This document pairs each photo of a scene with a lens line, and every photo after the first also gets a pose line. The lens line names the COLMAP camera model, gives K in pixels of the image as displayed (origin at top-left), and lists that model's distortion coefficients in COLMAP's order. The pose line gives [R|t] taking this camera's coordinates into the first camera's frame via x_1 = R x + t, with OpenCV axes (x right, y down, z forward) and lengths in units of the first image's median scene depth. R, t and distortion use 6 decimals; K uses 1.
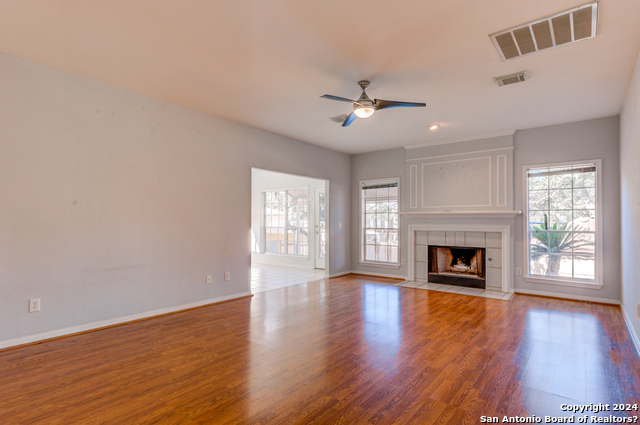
lens RADIAL K [[331.9, 0, 321.2], [0, 331.9, 218.1], [0, 0, 1]] dist [-0.000720, -0.000114]
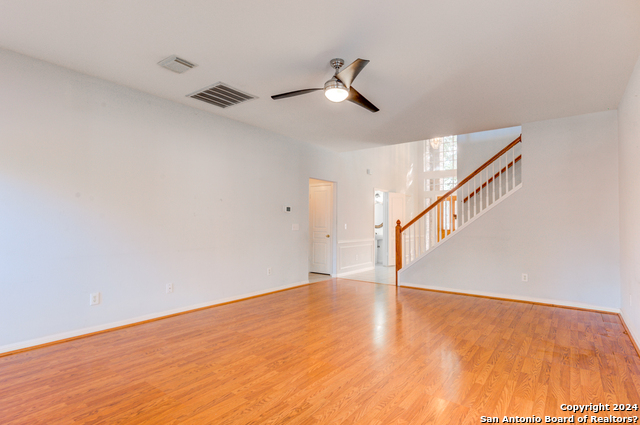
lens RADIAL K [[330.8, 0, 320.0], [0, 330.8, 212.5], [0, 0, 1]] dist [0.000090, -0.000020]
pose [[-0.999821, -0.011104, -0.015294, 0.196349], [-0.010393, 0.998896, -0.045821, 0.026273], [0.015786, -0.045654, -0.998833, 1.969608]]
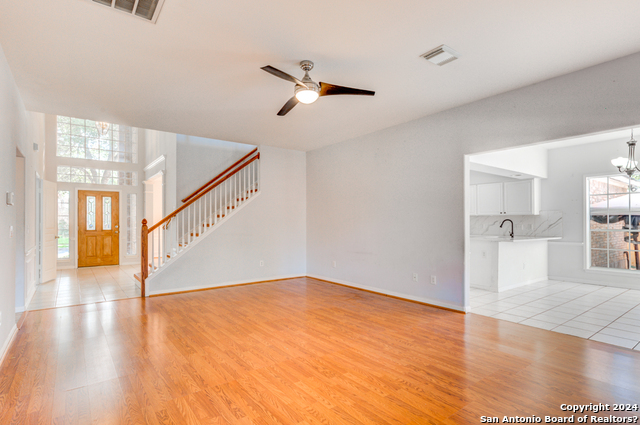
lens RADIAL K [[331.9, 0, 321.2], [0, 331.9, 218.1], [0, 0, 1]] dist [-0.000720, -0.000114]
pose [[-0.251294, -0.016126, -0.967776, 1.027377], [0.016627, 0.999642, -0.020975, 0.020781], [0.967768, -0.021362, -0.250936, 1.334861]]
